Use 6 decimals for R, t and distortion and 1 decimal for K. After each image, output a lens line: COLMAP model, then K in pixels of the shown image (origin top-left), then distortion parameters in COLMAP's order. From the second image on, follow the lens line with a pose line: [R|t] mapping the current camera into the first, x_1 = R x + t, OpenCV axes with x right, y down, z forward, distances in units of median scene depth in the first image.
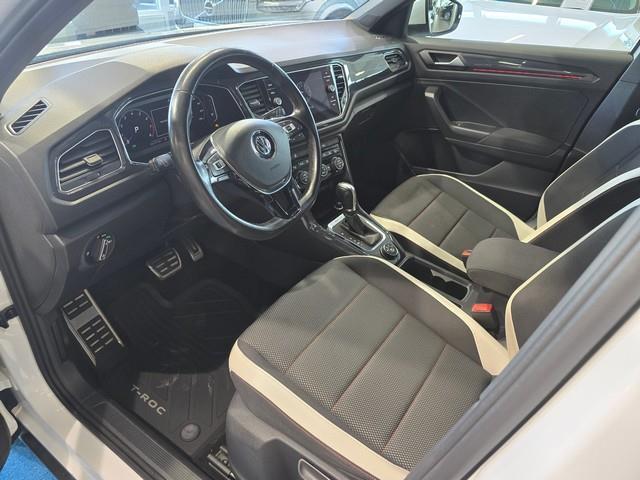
lens RADIAL K [[431.3, 0, 320.0], [0, 431.3, 240.0], [0, 0, 1]] dist [-0.002411, -0.004788]
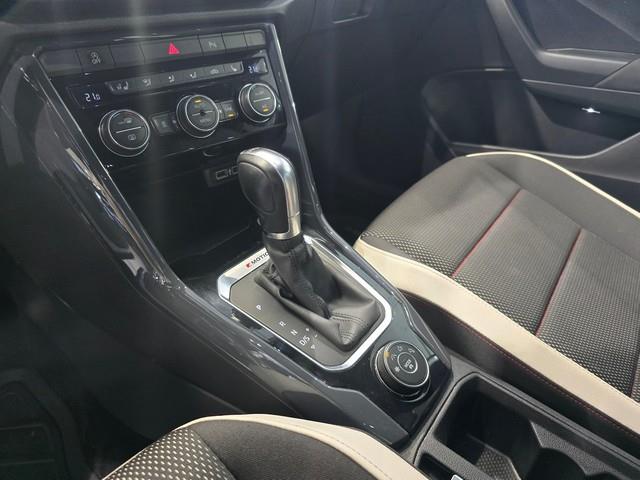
lens RADIAL K [[431.3, 0, 320.0], [0, 431.3, 240.0], [0, 0, 1]] dist [-0.002411, -0.004788]
pose [[0.999026, 0.014789, -0.041562, 0.099241], [-0.015125, 0.999855, -0.007782, -0.056856], [0.041441, 0.008403, 0.999106, 0.603496]]
